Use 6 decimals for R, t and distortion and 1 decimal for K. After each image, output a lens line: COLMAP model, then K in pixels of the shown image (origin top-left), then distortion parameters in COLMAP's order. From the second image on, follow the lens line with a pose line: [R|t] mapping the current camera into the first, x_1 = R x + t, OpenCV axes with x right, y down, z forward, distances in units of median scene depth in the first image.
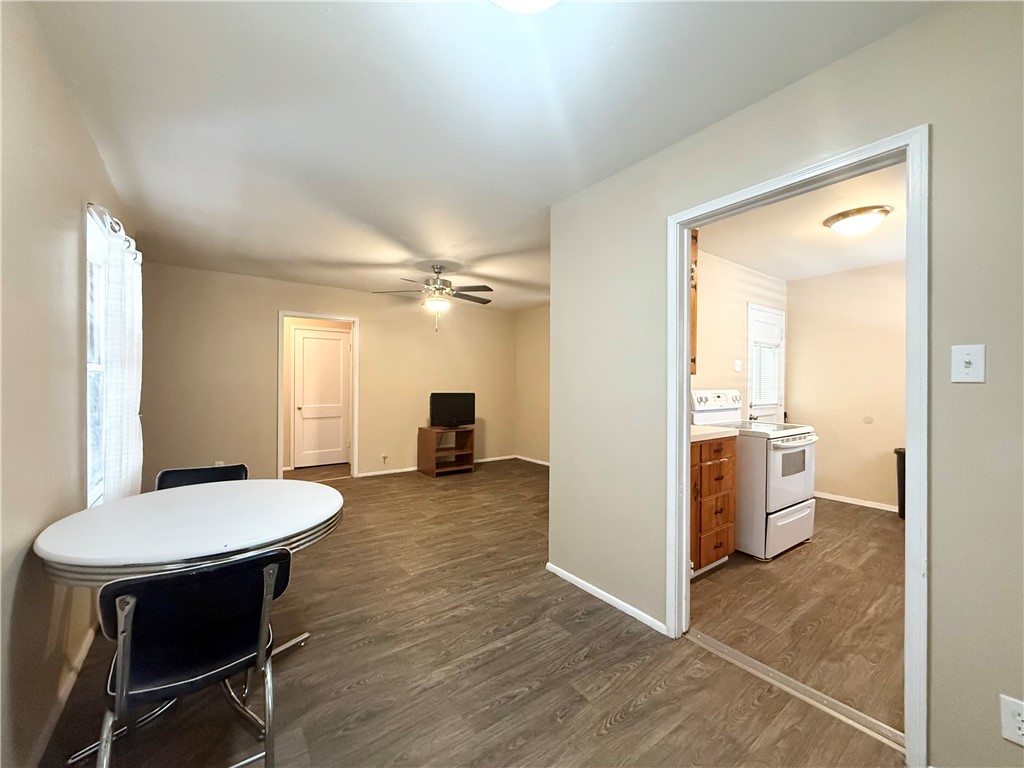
lens RADIAL K [[410.1, 0, 505.5], [0, 410.1, 382.7], [0, 0, 1]] dist [0.000739, 0.000329]
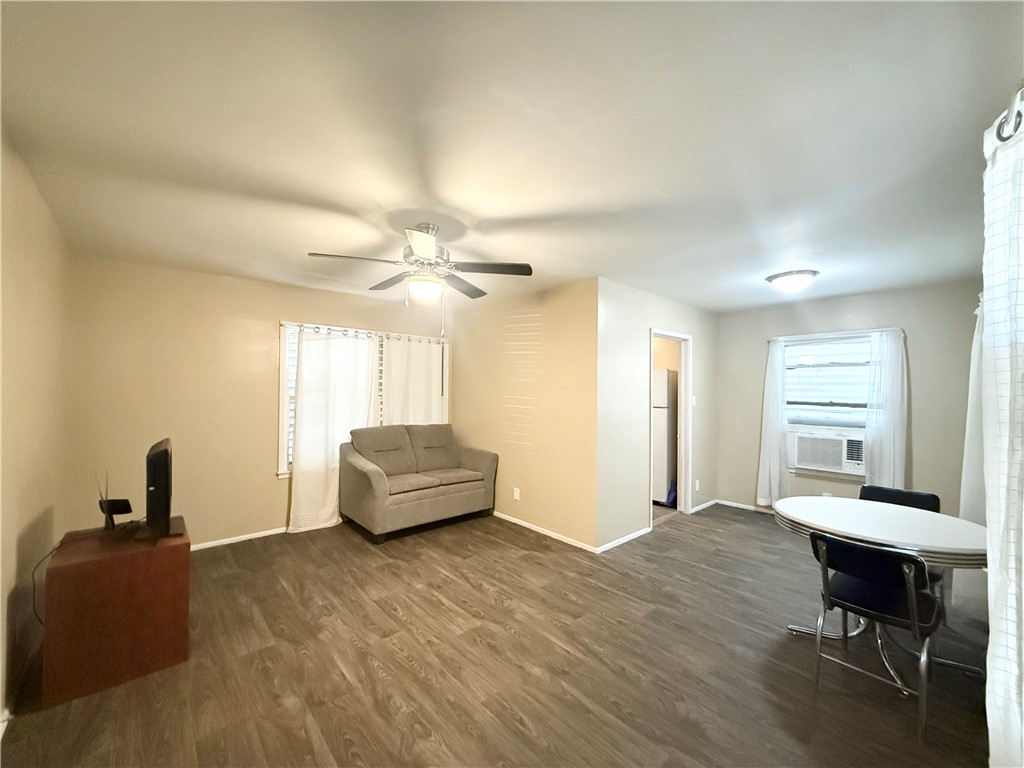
lens RADIAL K [[410.1, 0, 508.2], [0, 410.1, 386.7], [0, 0, 1]] dist [0.000739, 0.000329]
pose [[-0.097636, 0.000272, 0.995222, -1.114047], [-0.011251, 0.999936, -0.001377, -0.070305], [-0.995159, -0.011332, -0.097627, 1.344096]]
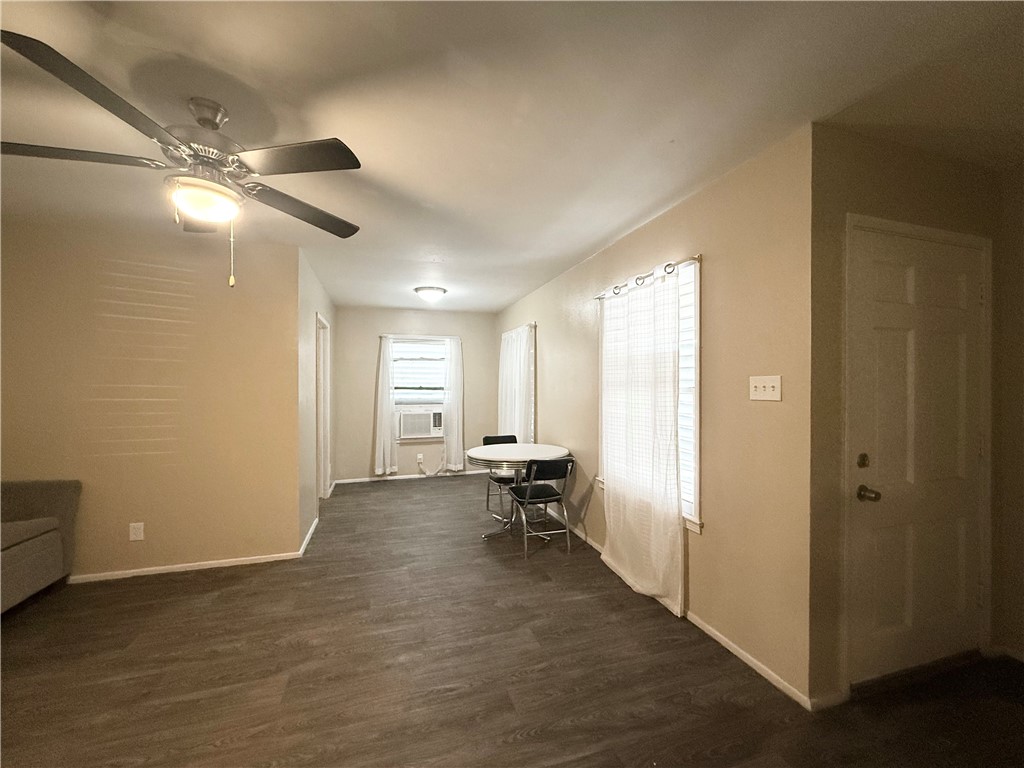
lens RADIAL K [[410.1, 0, 510.5], [0, 410.1, 386.9], [0, 0, 1]] dist [0.000739, 0.000329]
pose [[-0.948923, -0.004901, 0.315468, -0.793340], [-0.003546, 0.999982, 0.004870, -0.039511], [-0.315486, 0.003502, -0.948924, 1.824574]]
